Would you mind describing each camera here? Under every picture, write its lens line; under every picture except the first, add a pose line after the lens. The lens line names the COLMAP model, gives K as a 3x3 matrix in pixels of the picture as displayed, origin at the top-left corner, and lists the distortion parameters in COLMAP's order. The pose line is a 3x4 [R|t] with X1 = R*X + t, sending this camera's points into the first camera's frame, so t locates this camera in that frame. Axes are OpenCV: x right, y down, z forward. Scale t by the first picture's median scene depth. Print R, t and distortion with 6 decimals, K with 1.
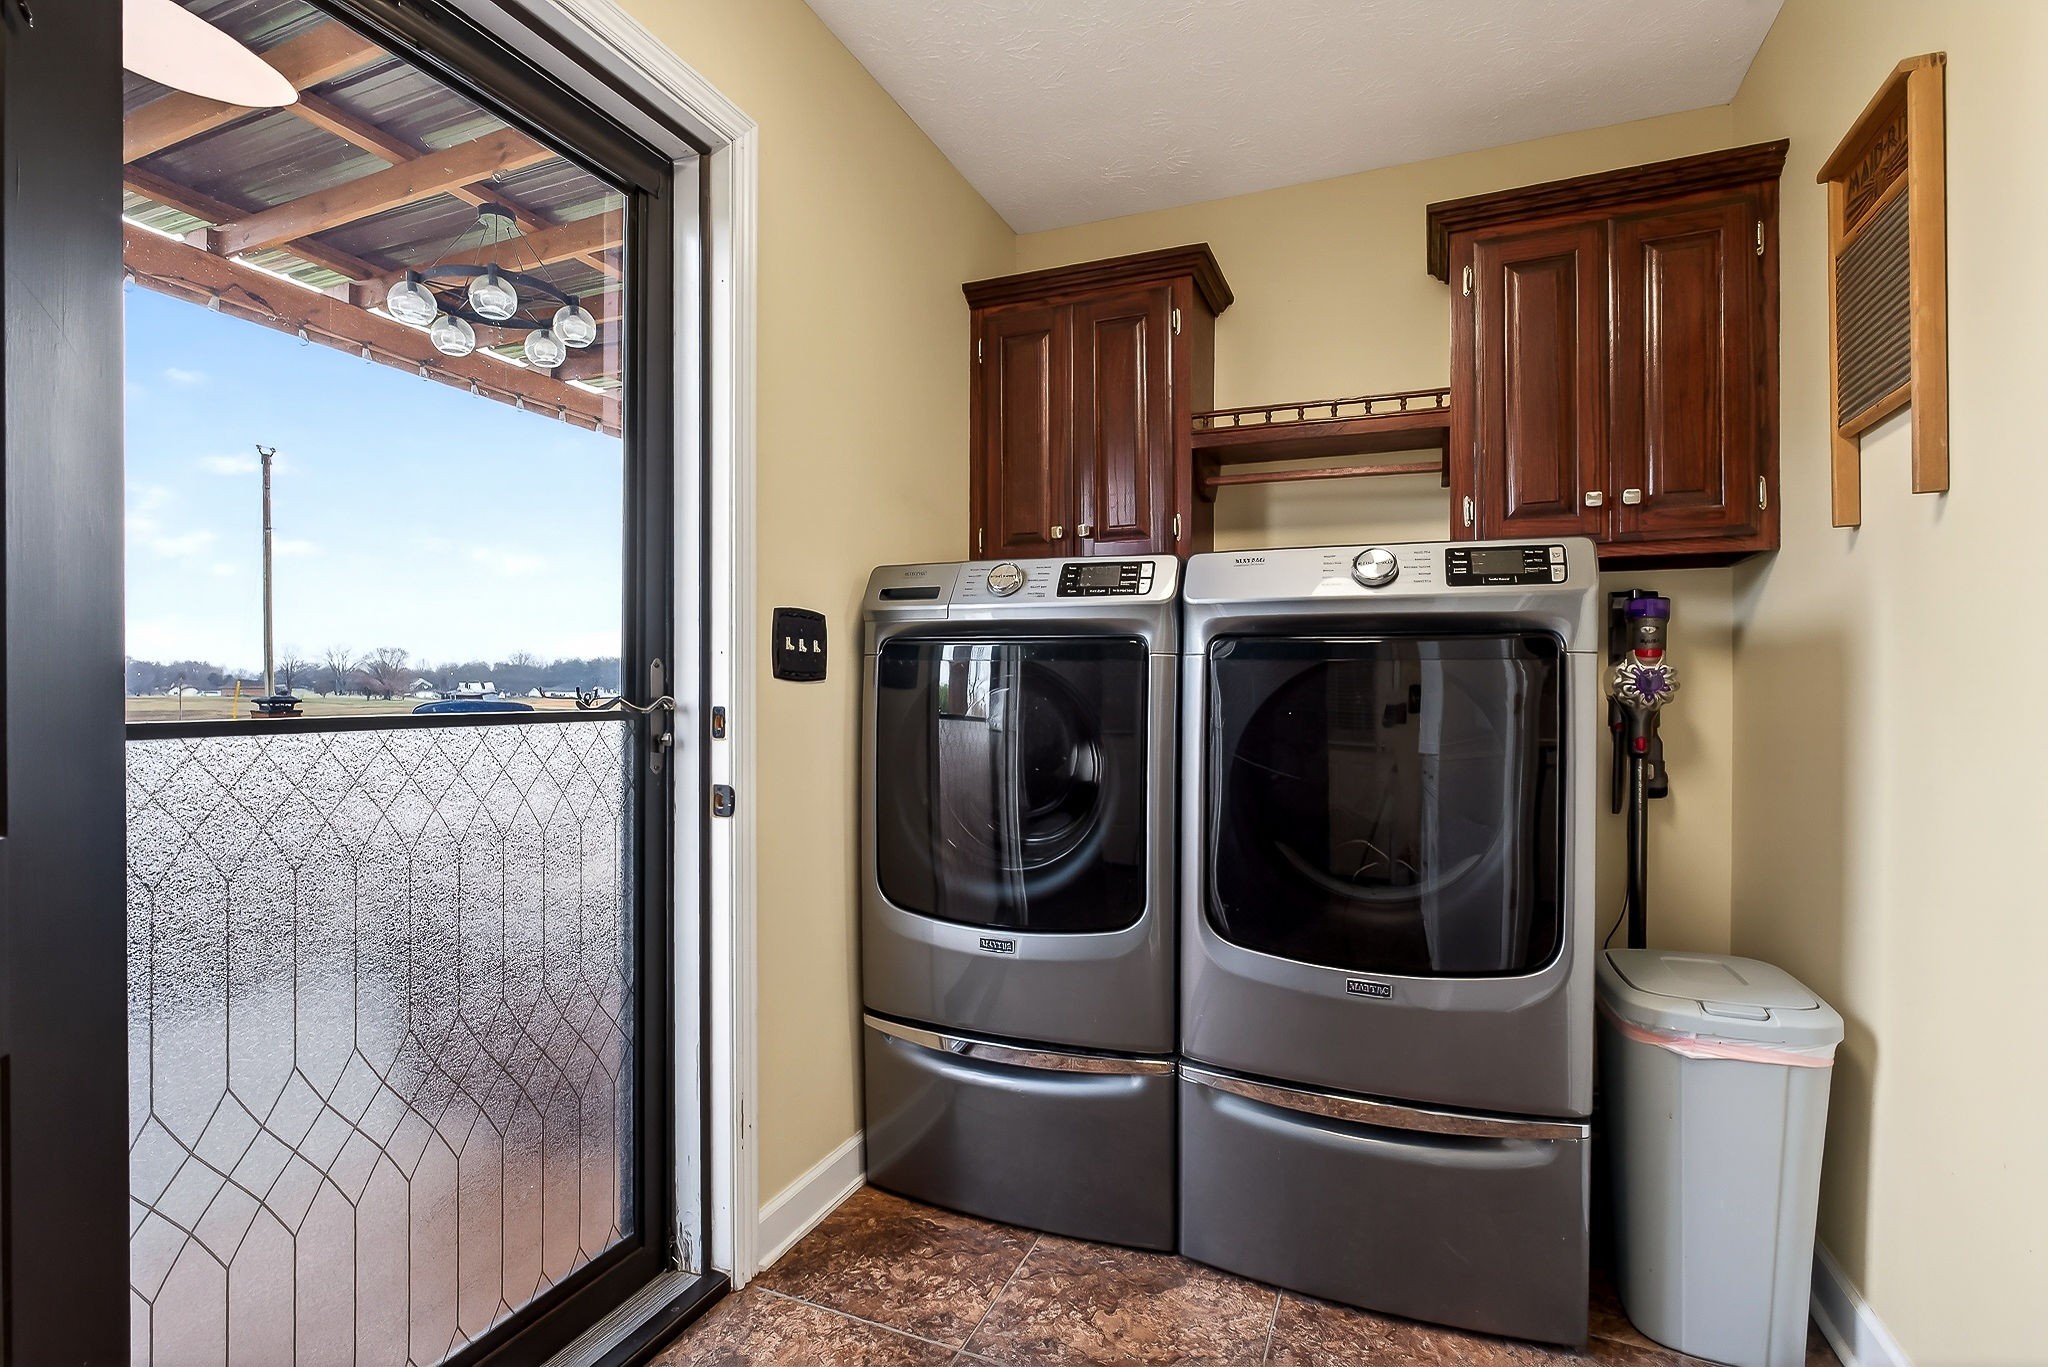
lens RADIAL K [[959.5, 0, 1028.9], [0, 959.5, 675.4], [0, 0, 1]] dist [0.005312, 0.000310]
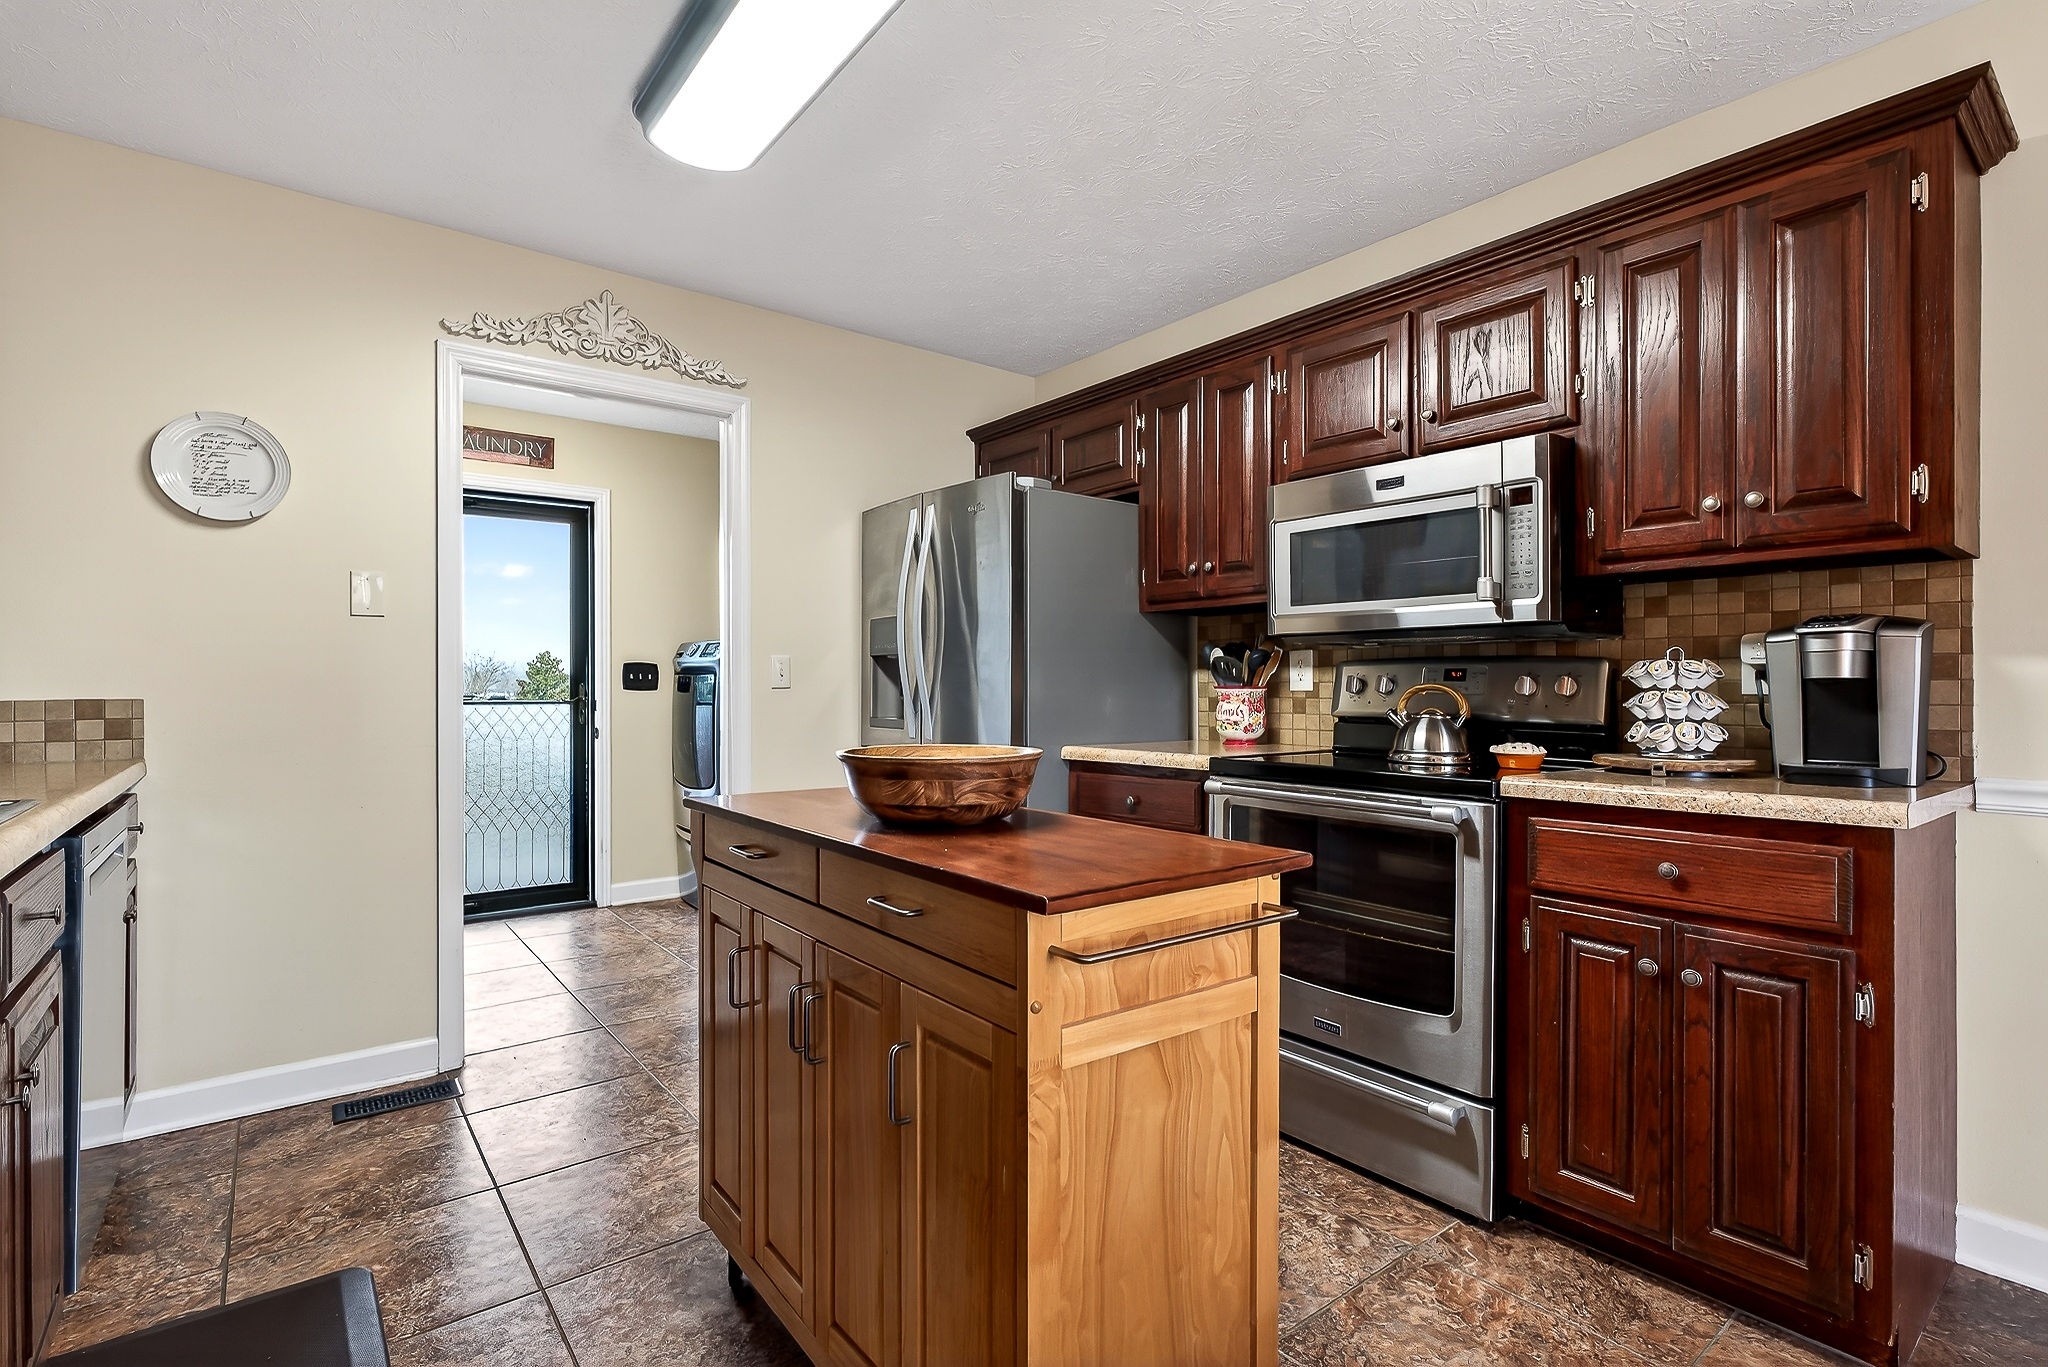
lens RADIAL K [[959.5, 0, 1021.4], [0, 959.5, 691.7], [0, 0, 1]] dist [0.005312, 0.000310]
pose [[0.877569, 0.002506, -0.479444, 1.795699], [0.002176, 0.999955, 0.009210, -0.011535], [0.479446, -0.009126, 0.877524, -0.731750]]
